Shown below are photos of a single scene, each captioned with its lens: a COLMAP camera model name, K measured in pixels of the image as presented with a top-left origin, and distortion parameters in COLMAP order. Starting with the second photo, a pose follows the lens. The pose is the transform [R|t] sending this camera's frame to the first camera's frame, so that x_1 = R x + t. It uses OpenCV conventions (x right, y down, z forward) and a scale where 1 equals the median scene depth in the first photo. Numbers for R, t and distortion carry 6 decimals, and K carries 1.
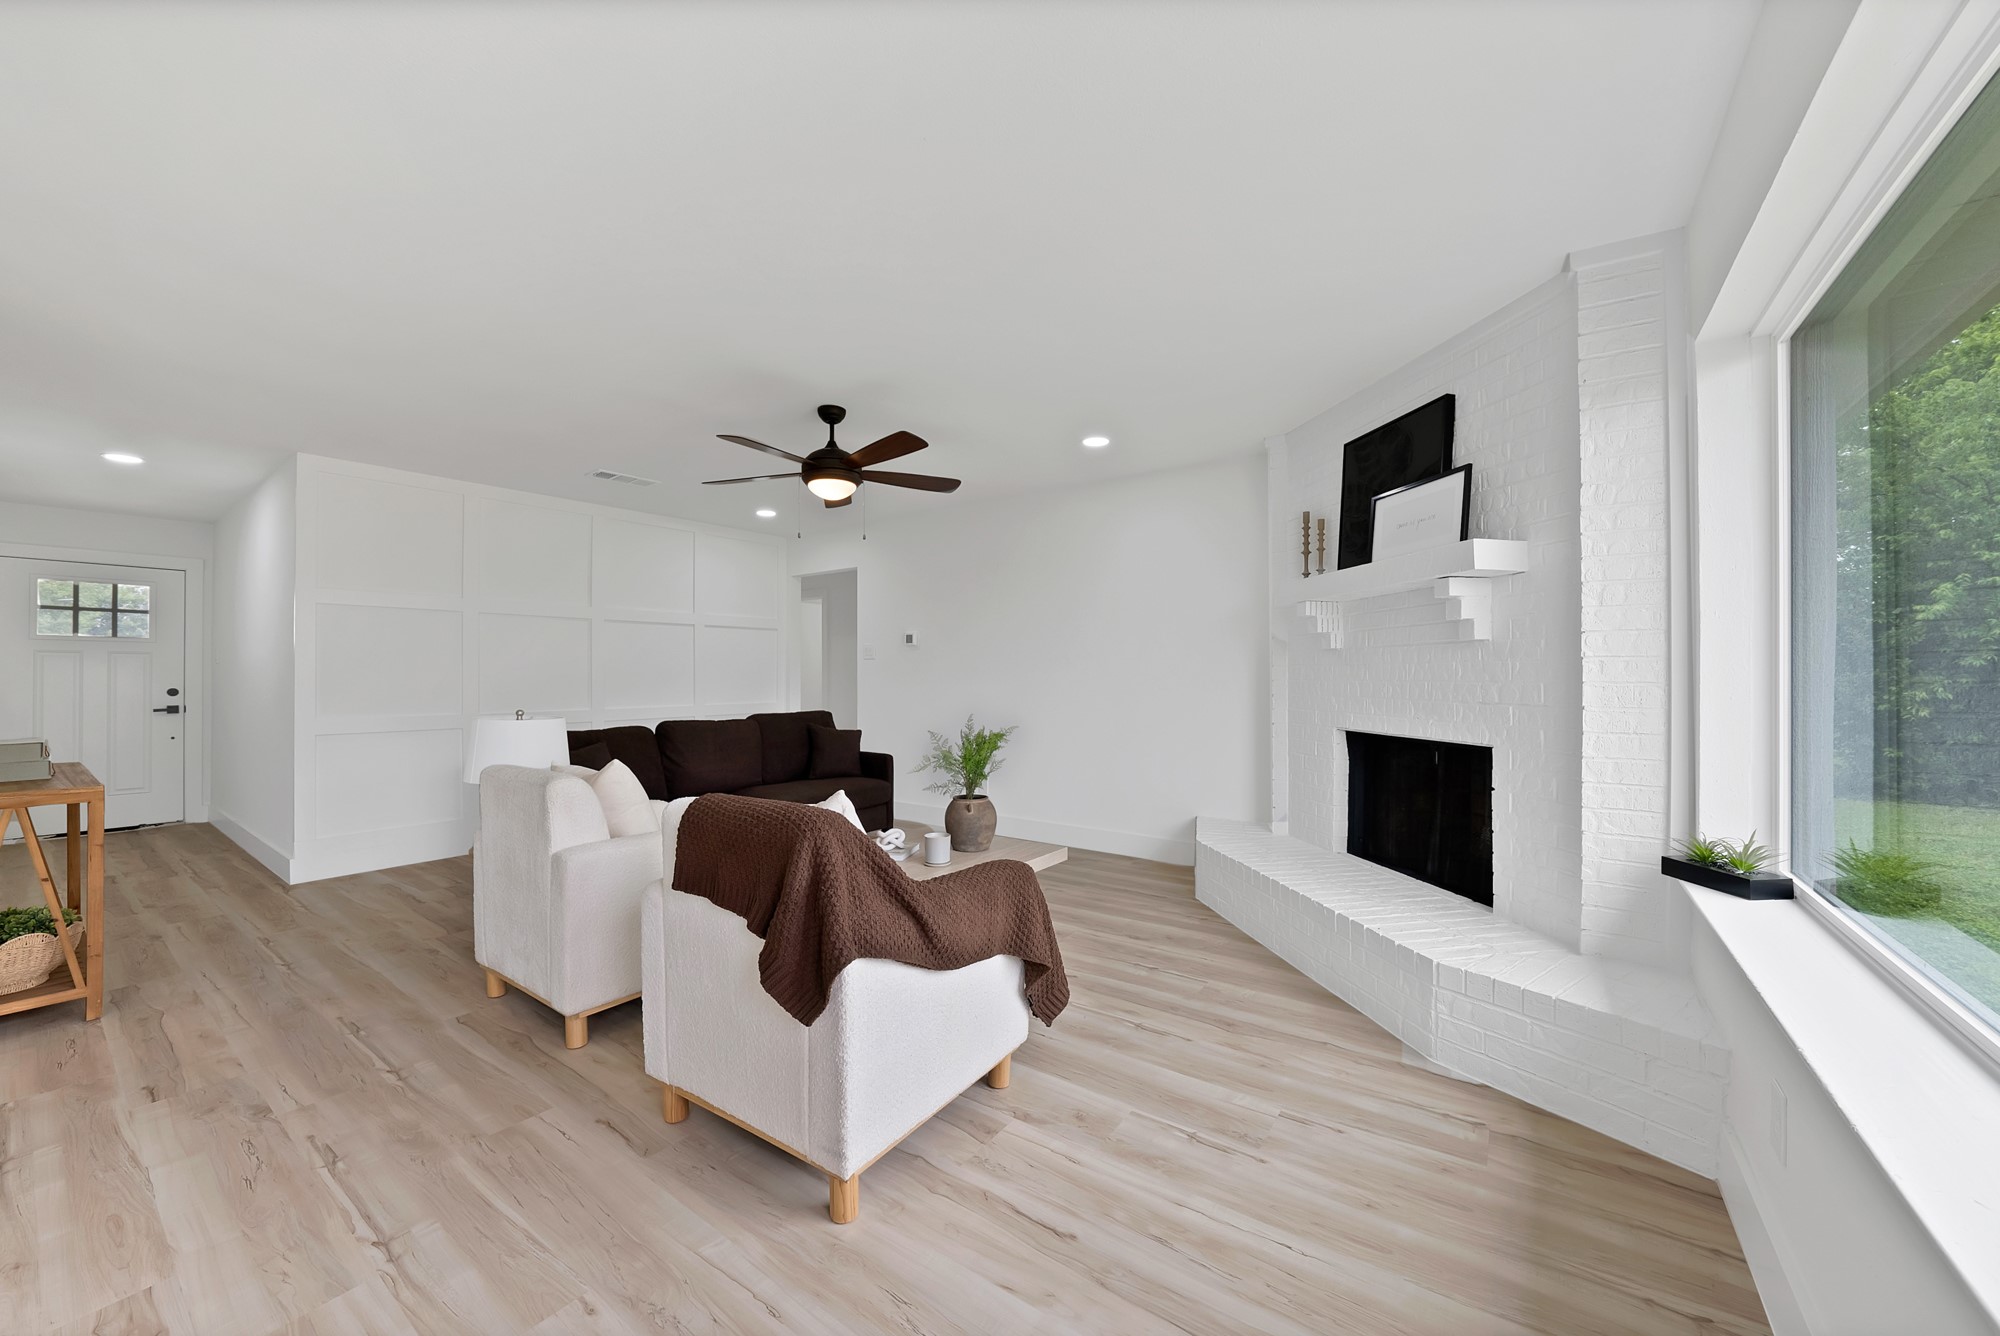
lens RADIAL K [[733.6, 0, 983.5], [0, 733.6, 655.8], [0, 0, 1]] dist [-0.007278, -0.000070]
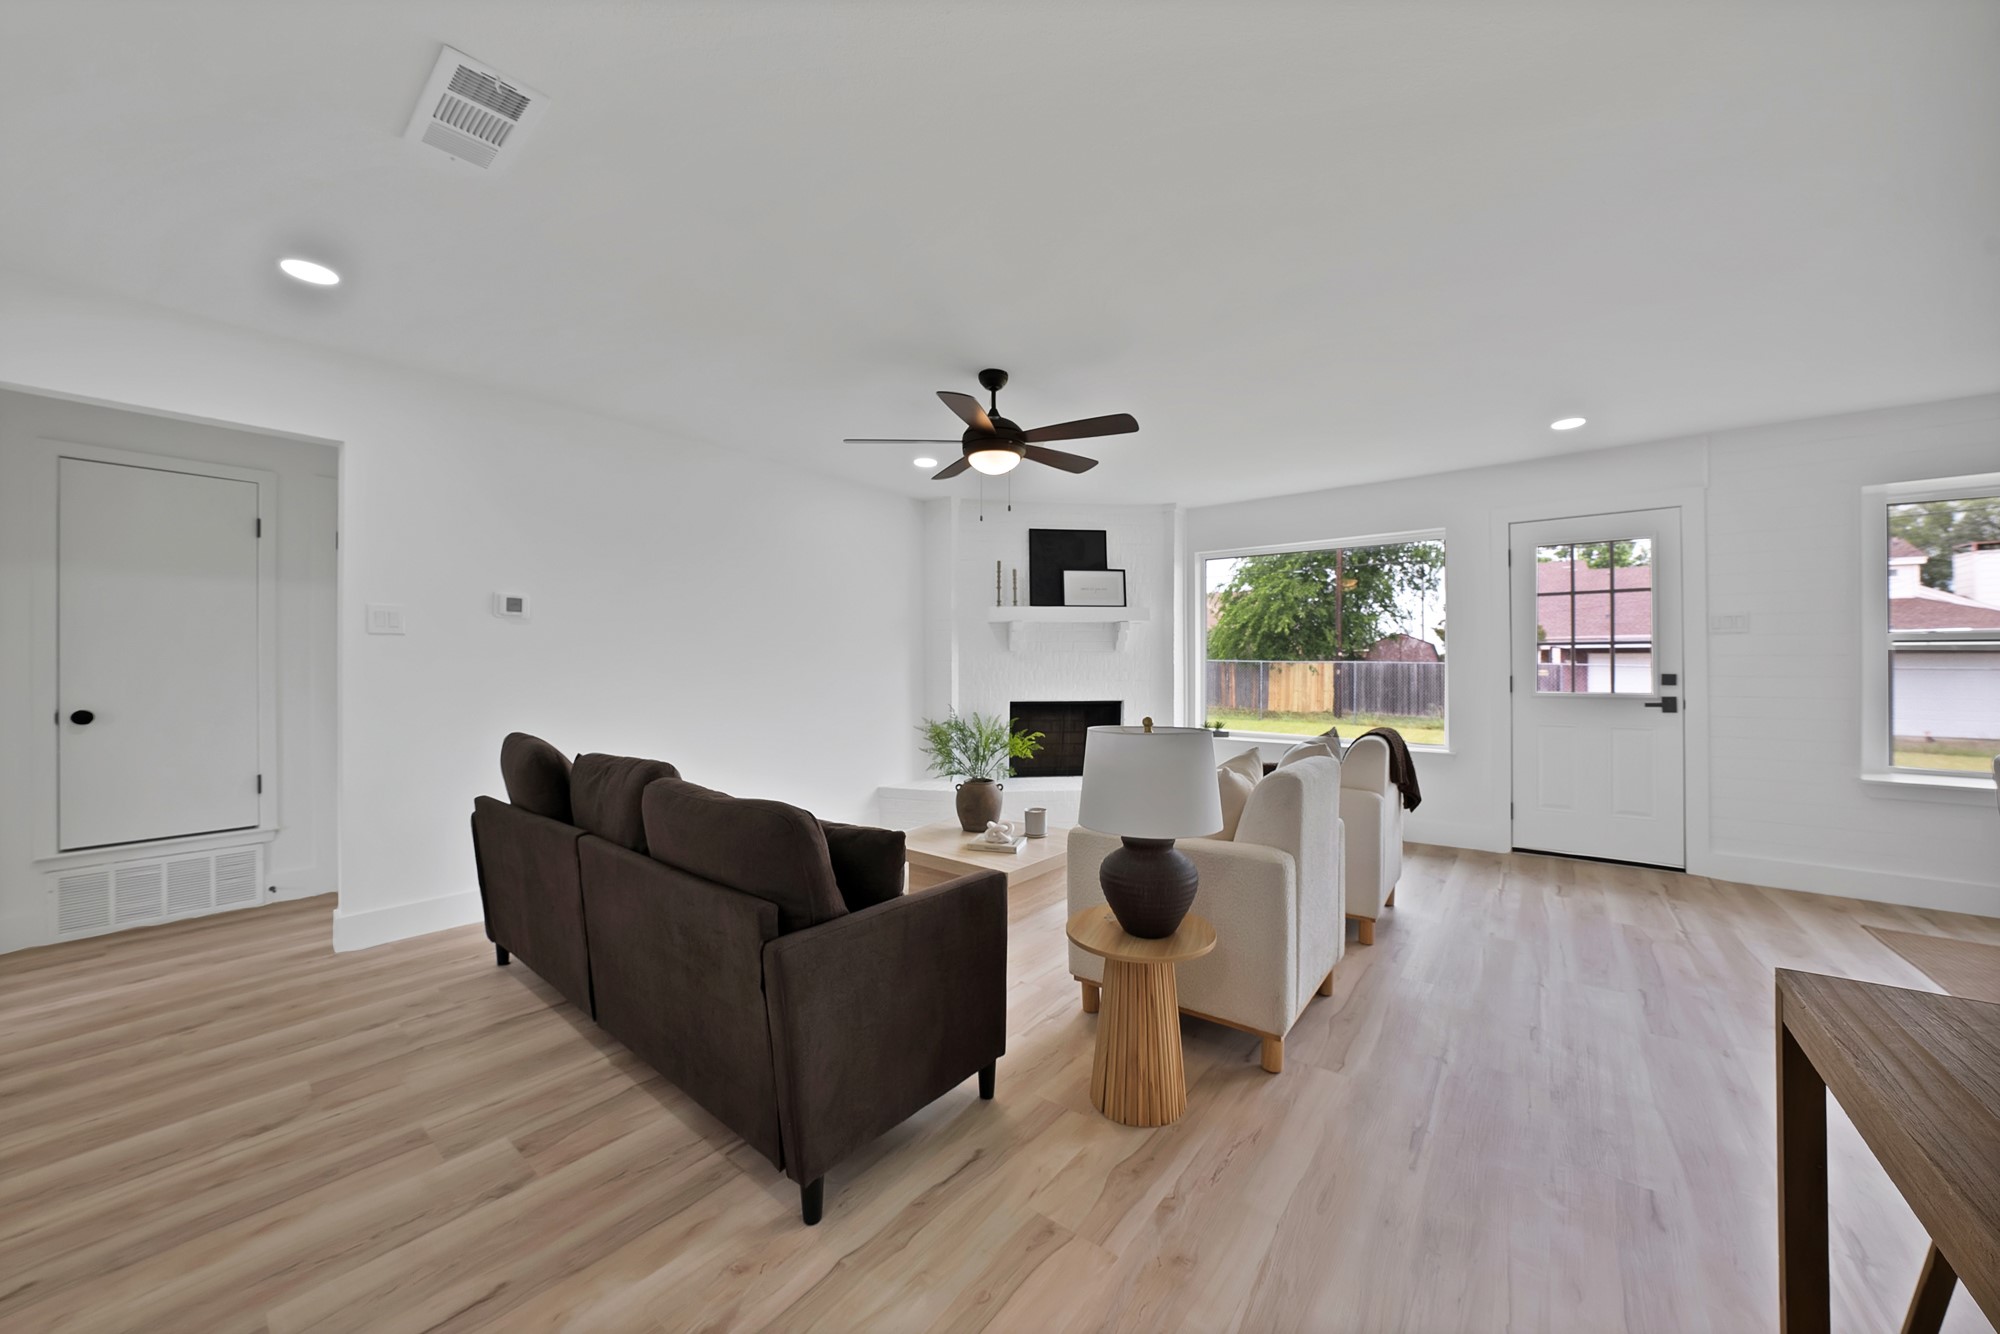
lens RADIAL K [[715.2, 0, 1000.0], [0, 715.2, 667.0], [0, 0, 1]] dist [-0.034821, 0.008493]
pose [[0.026312, -0.000294, 0.999654, -1.374391], [-0.032622, 0.999467, 0.001152, 0.029088], [-0.999121, -0.032641, 0.026289, 1.225749]]
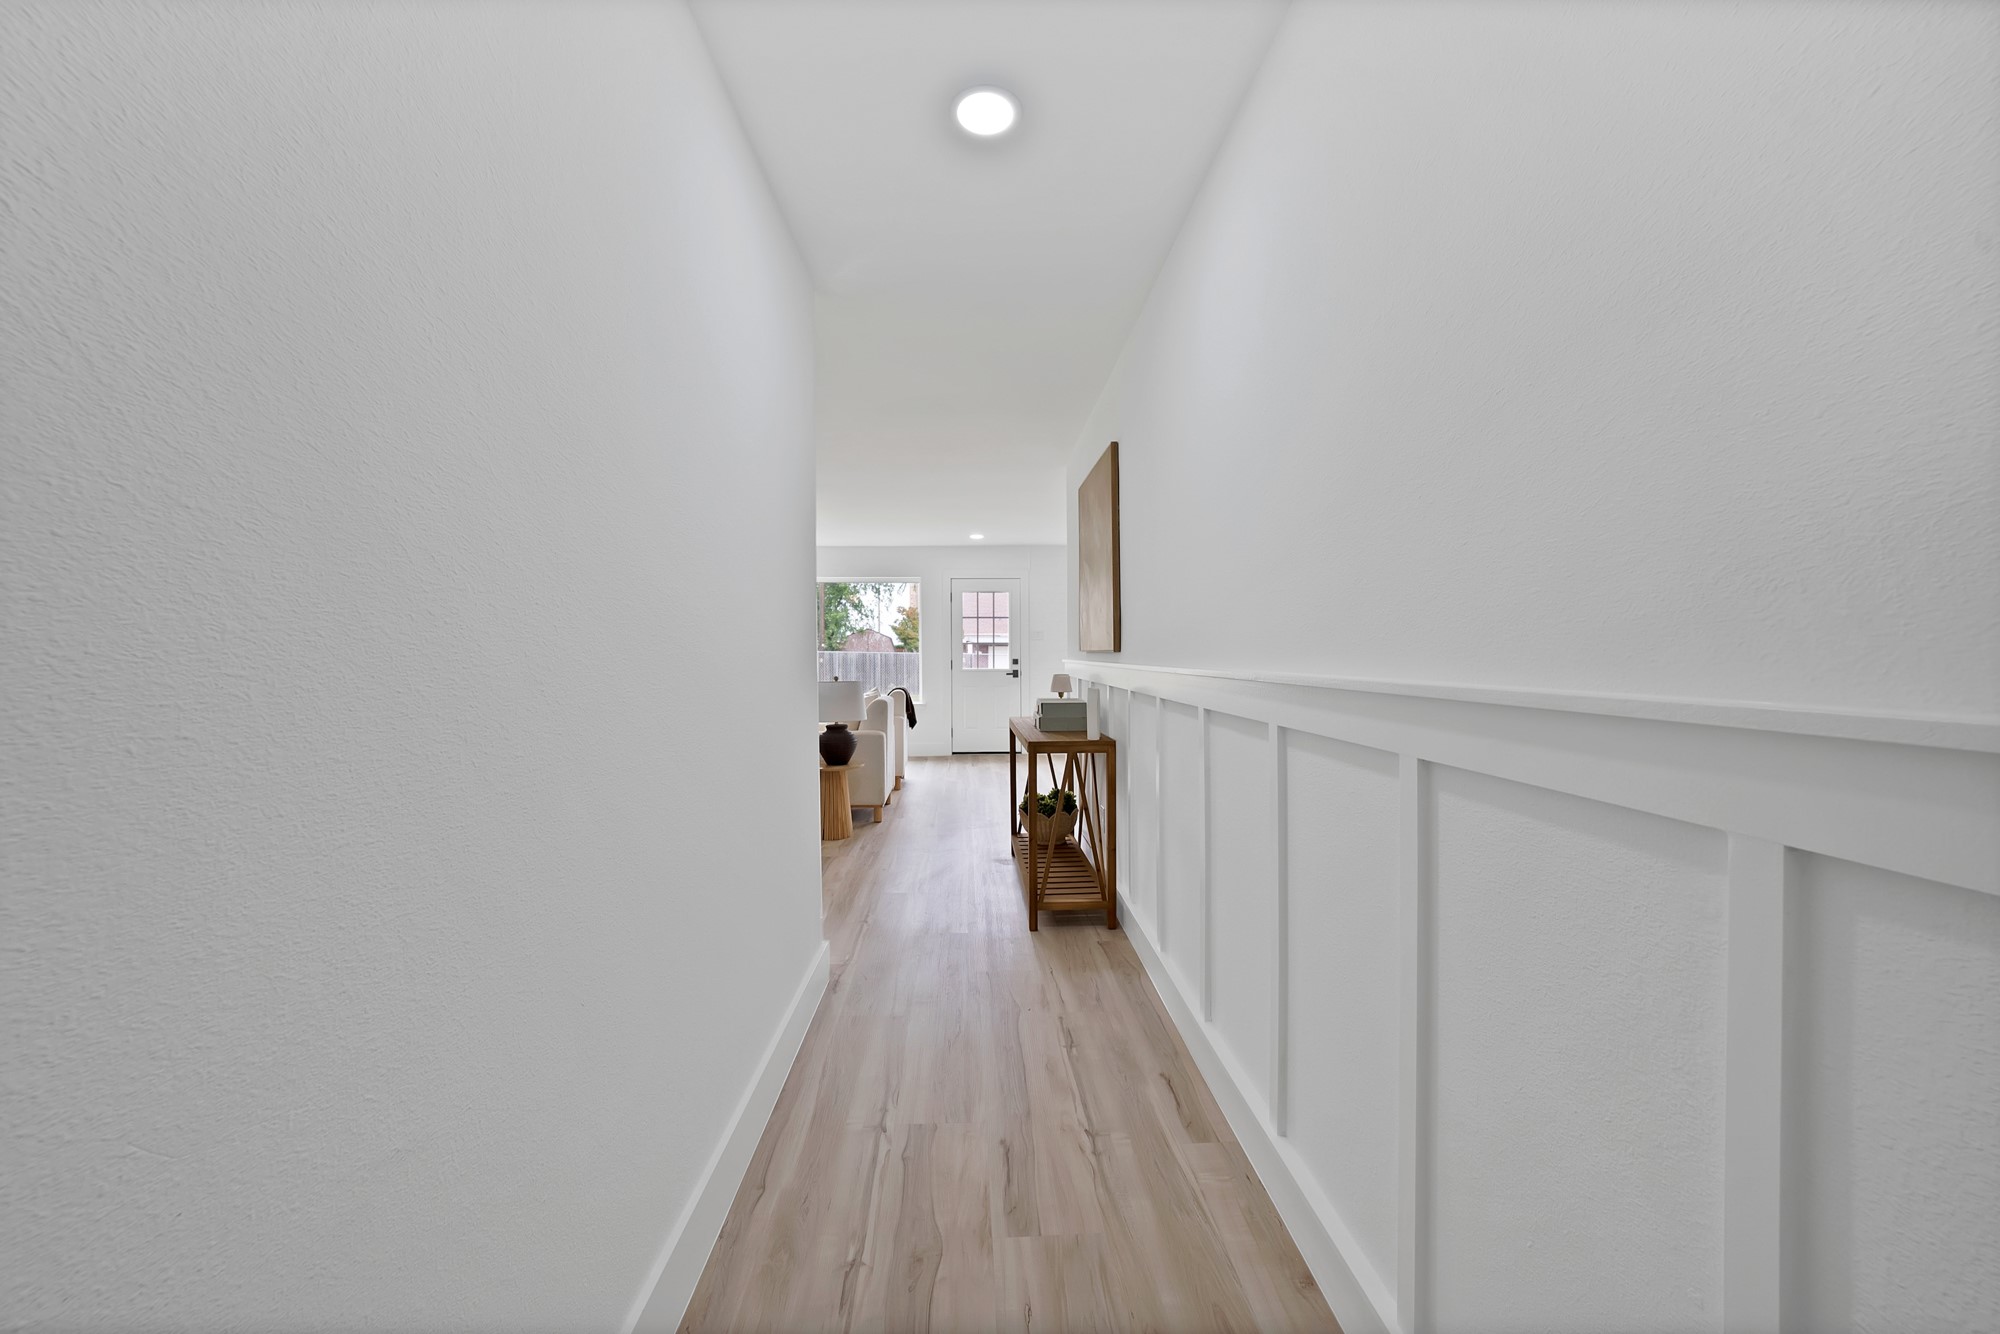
lens RADIAL K [[733.6, 0, 983.5], [0, 733.6, 654.8], [0, 0, 1]] dist [-0.007278, -0.000070]
pose [[-0.616208, 0.000088, 0.787584, -2.276688], [-0.028772, 0.999330, -0.022623, 0.056766], [-0.787058, -0.036600, -0.615792, 1.913562]]
